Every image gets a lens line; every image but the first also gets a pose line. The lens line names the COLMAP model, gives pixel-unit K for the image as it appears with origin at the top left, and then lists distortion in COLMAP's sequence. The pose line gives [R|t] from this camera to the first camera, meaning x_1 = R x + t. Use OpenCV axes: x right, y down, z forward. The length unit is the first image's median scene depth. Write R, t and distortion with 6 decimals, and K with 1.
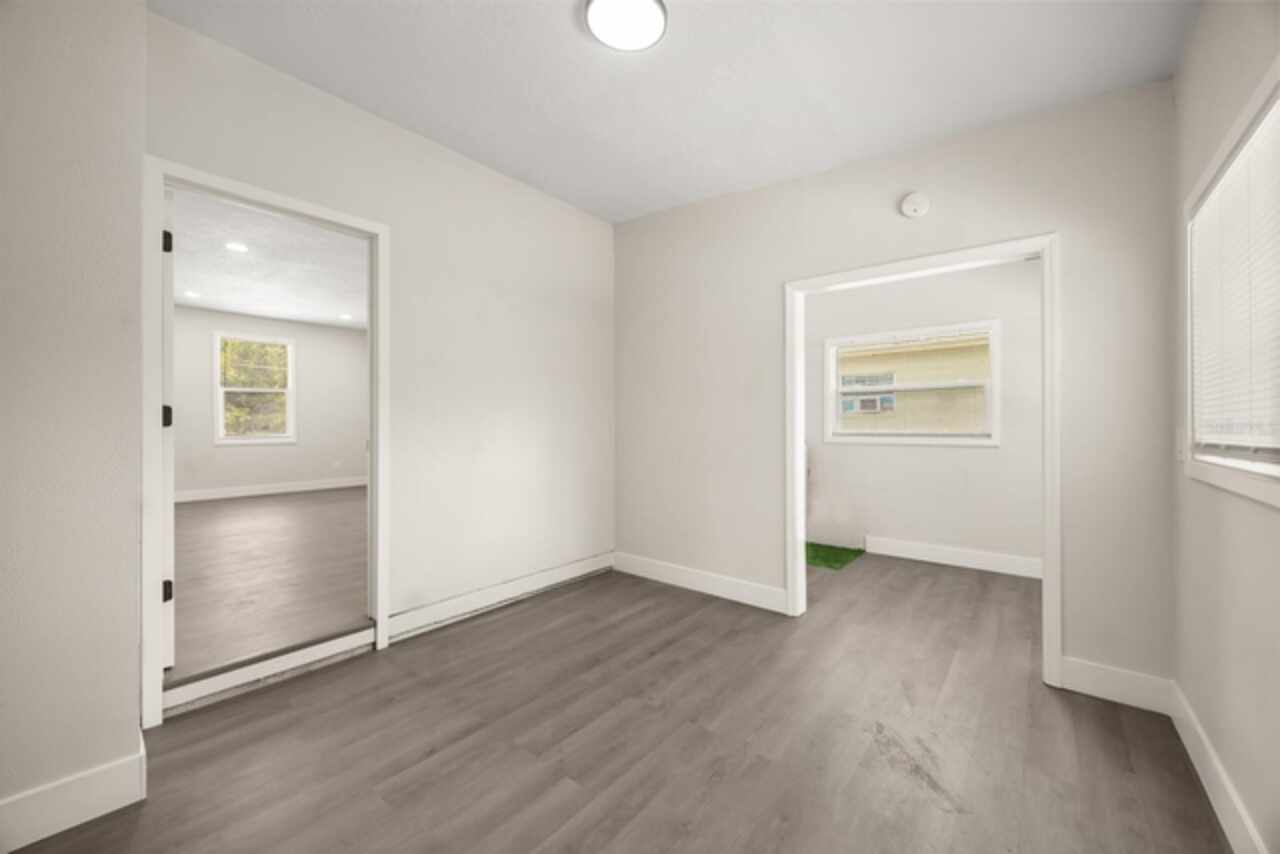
lens RADIAL K [[493.9, 0, 642.1], [0, 493.9, 439.7], [0, 0, 1]] dist [0.000117, 0.000000]
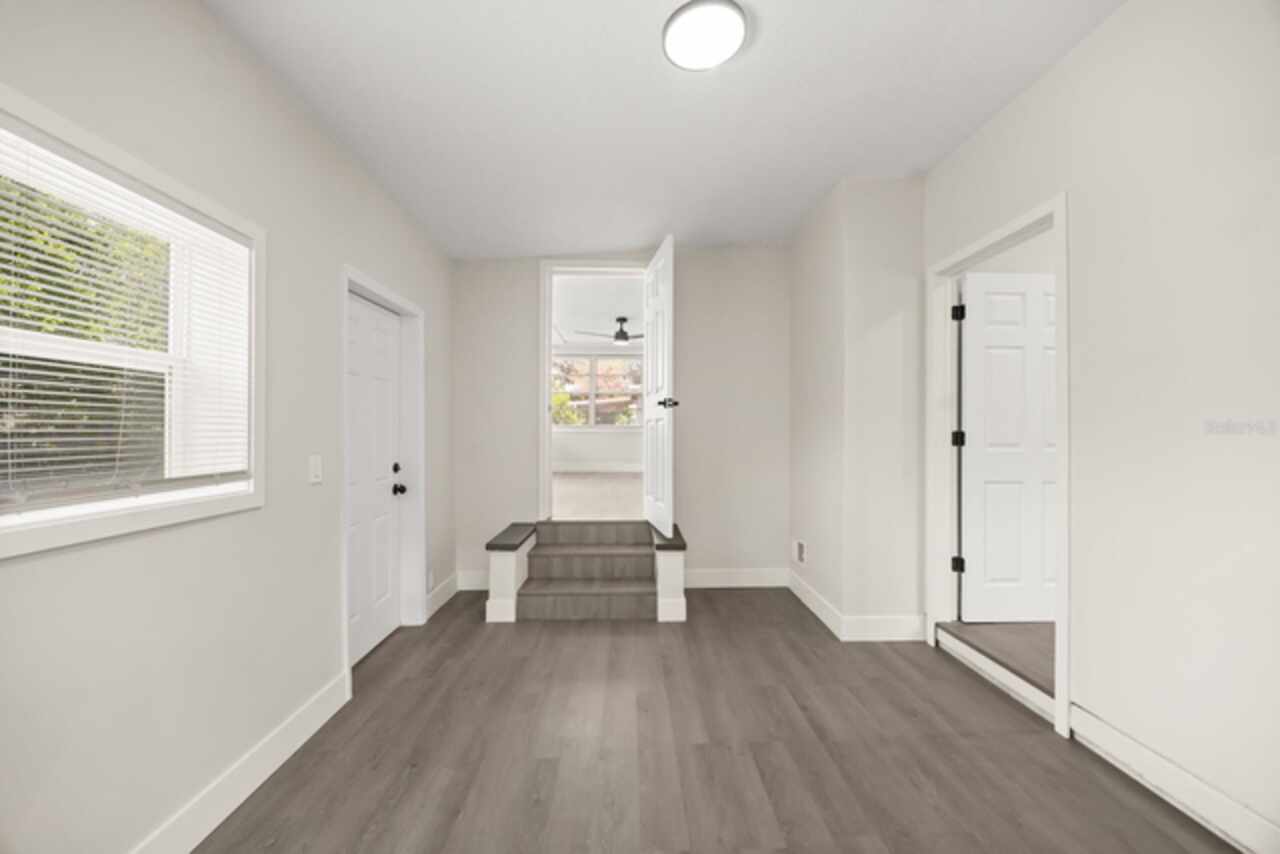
lens RADIAL K [[493.9, 0, 646.3], [0, 493.9, 426.4], [0, 0, 1]] dist [0.000117, 0.000000]
pose [[-0.767973, -0.008760, -0.640423, 0.593512], [-0.001432, 0.999927, -0.011960, -0.065057], [0.640481, -0.008268, -0.767930, 1.449875]]
